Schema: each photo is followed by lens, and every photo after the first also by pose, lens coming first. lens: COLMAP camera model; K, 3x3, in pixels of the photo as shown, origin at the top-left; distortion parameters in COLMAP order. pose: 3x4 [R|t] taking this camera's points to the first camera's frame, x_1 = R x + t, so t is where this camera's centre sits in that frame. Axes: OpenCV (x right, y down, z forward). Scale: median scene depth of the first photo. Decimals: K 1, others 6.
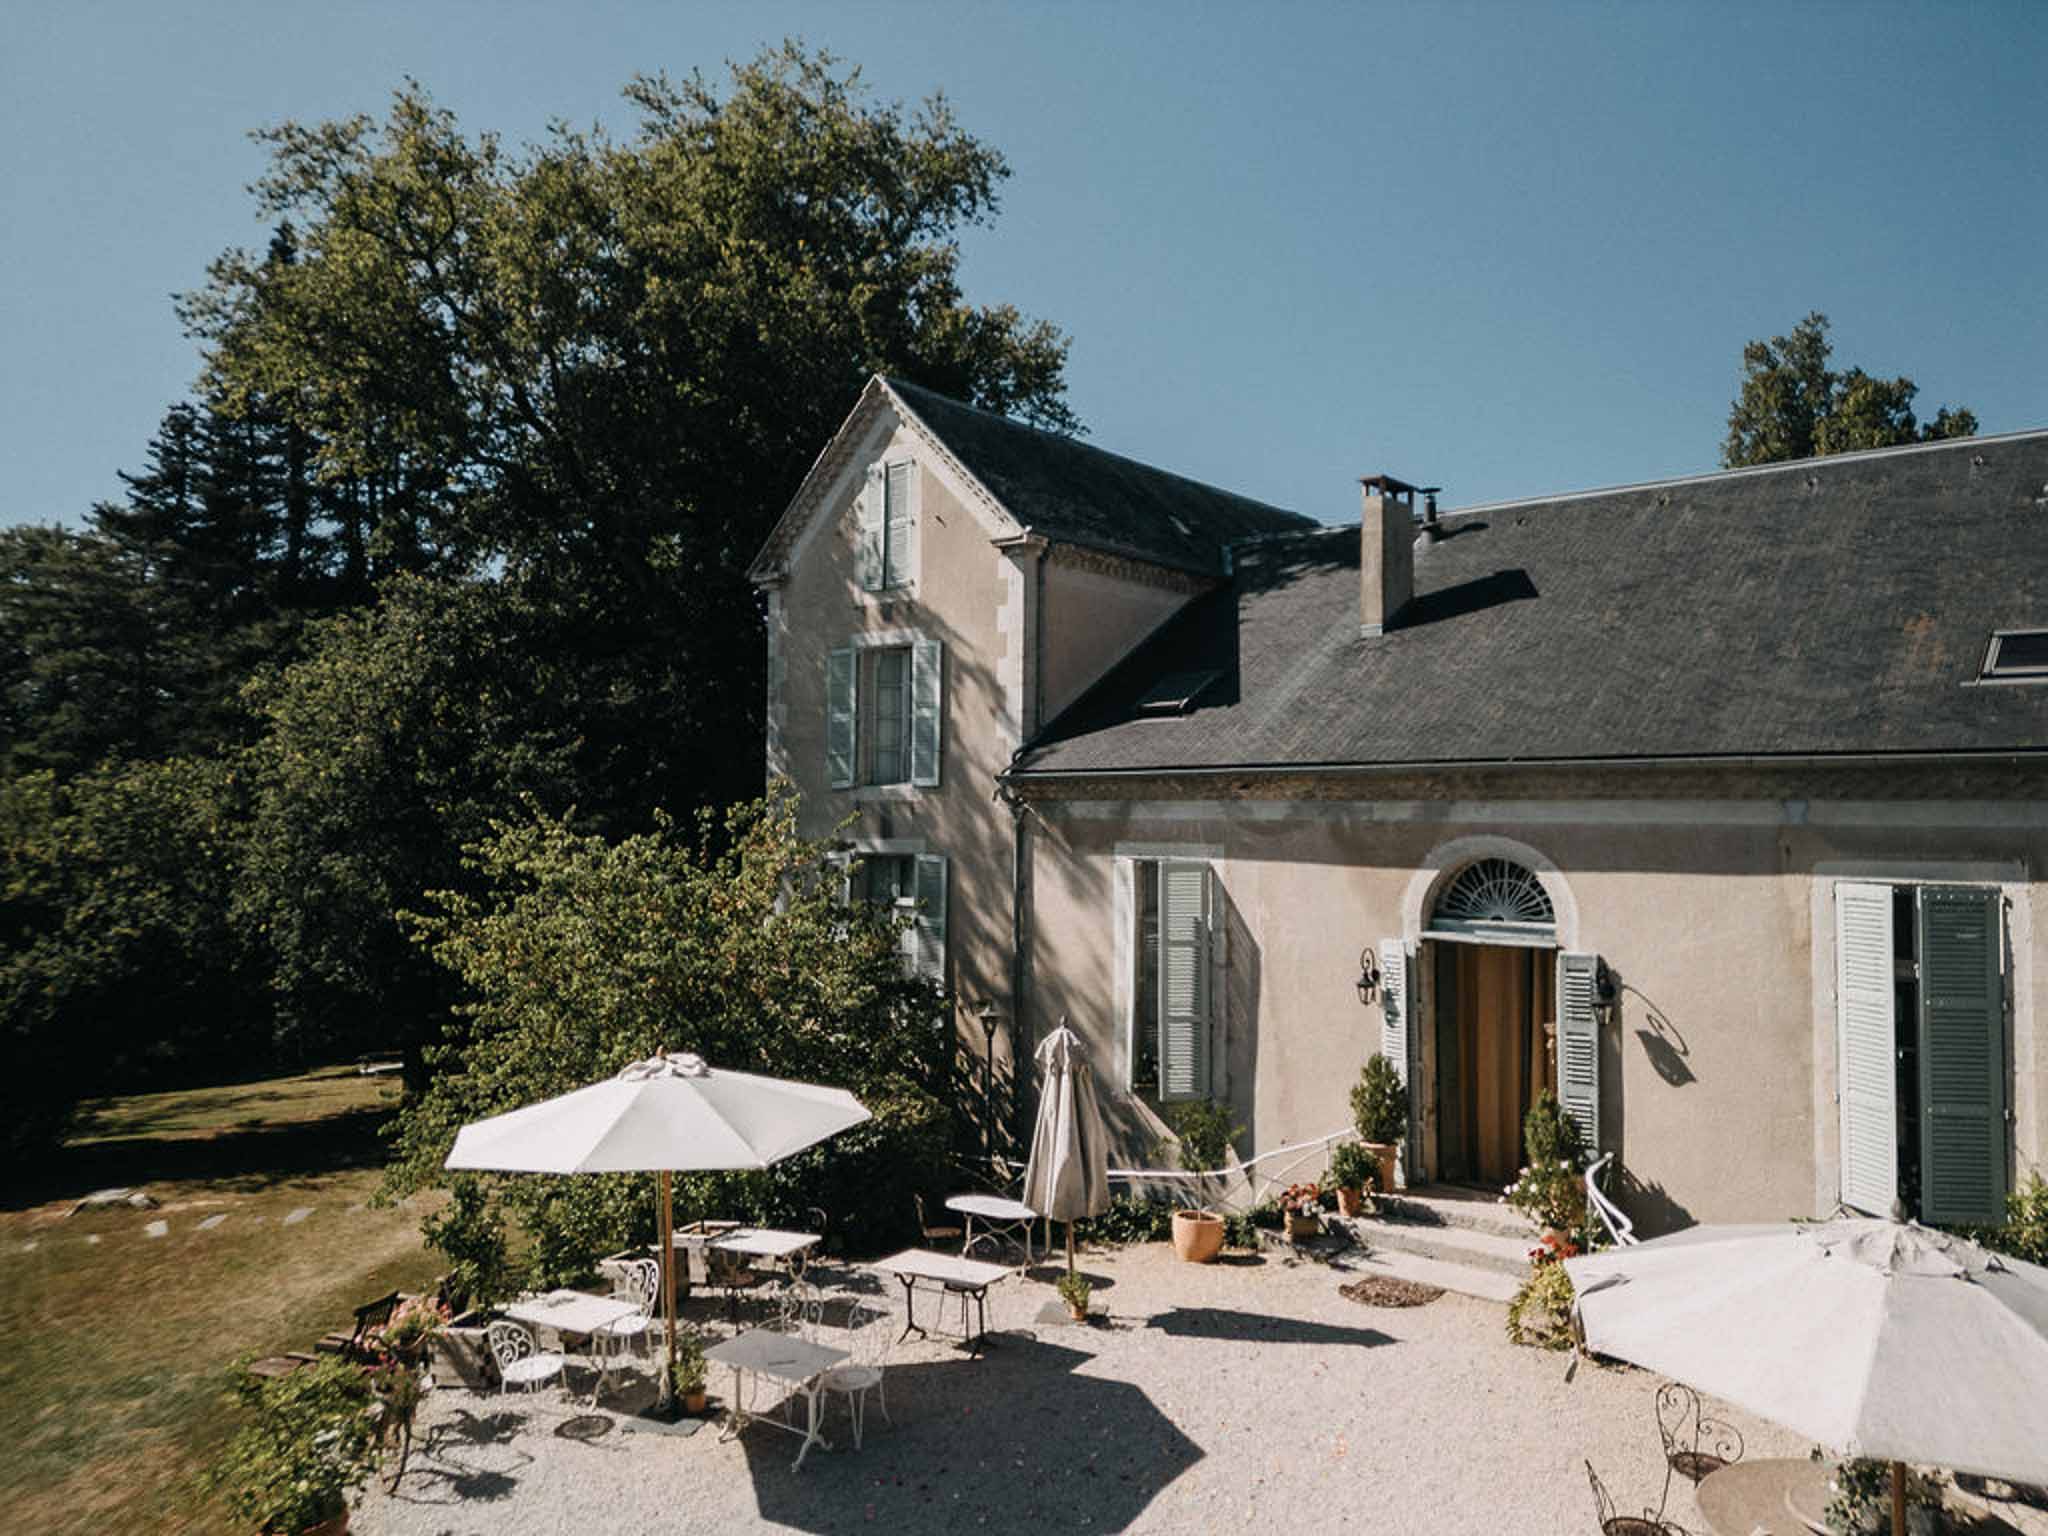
lens RADIAL K [[1434.8, 0, 1024.0], [0, 1434.8, 768.0], [0, 0, 1]] dist [0.119031, -0.131983]
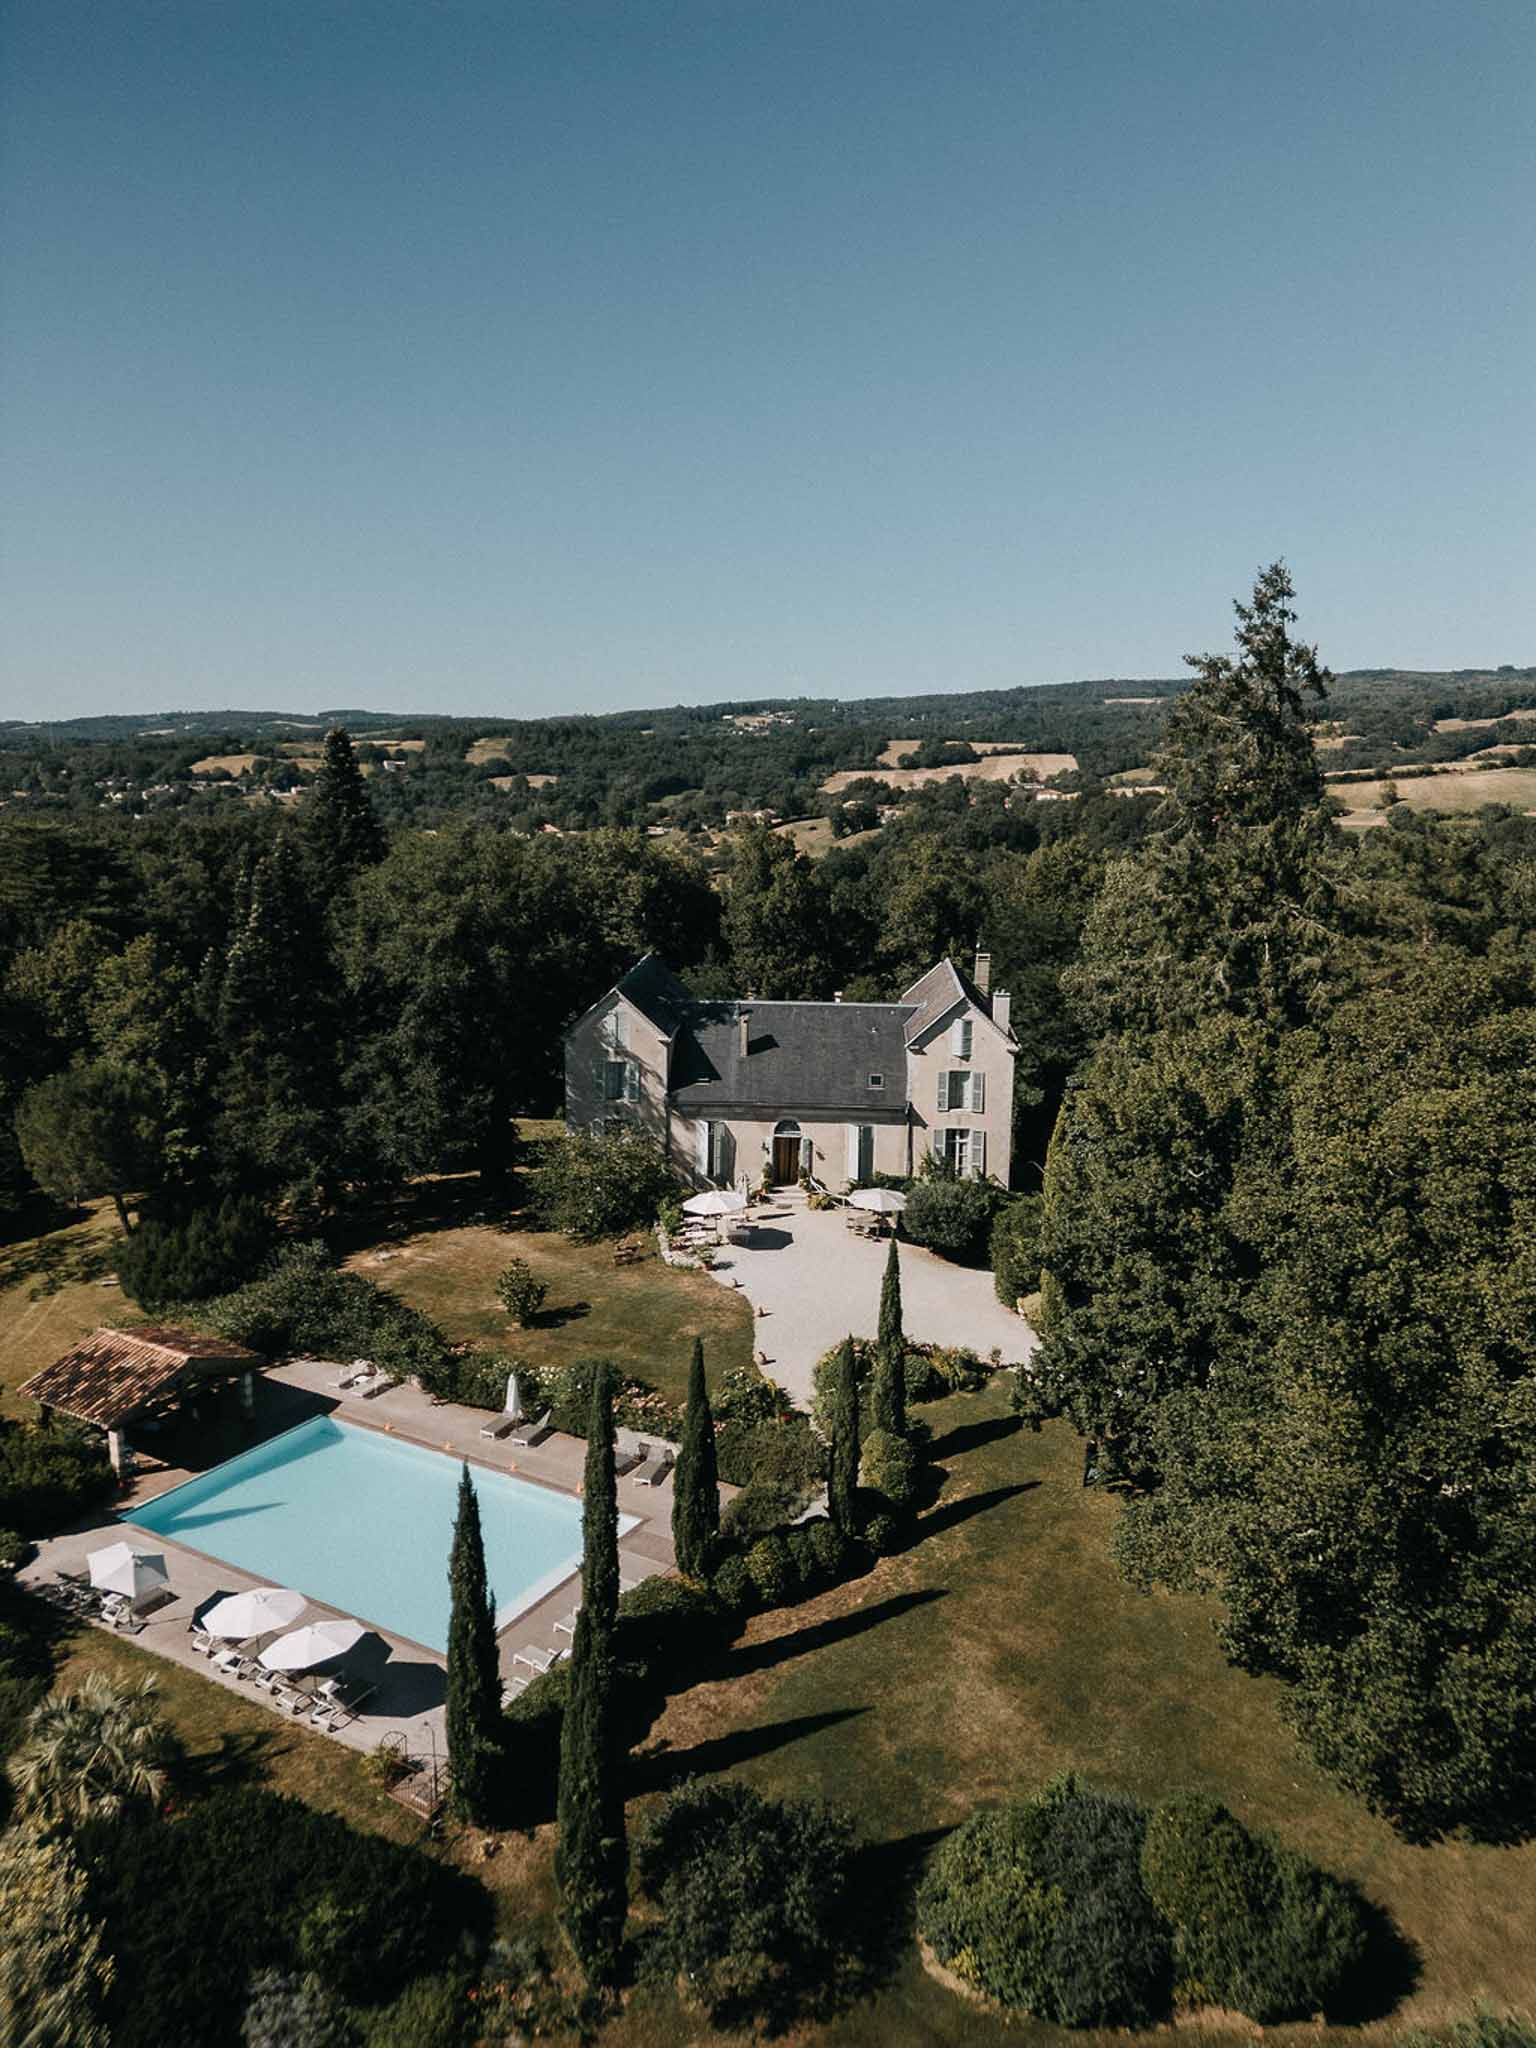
lens RADIAL K [[1442.8, 0, 768.0], [0, 1442.8, 1024.0], [0, 0, 1]] dist [0.155986, -0.203382]
pose [[0.806278, -0.107473, 0.581692, -2.193525], [-0.025141, 0.976242, 0.215218, -1.124974], [-0.591002, -0.188150, 0.784421, -2.359252]]
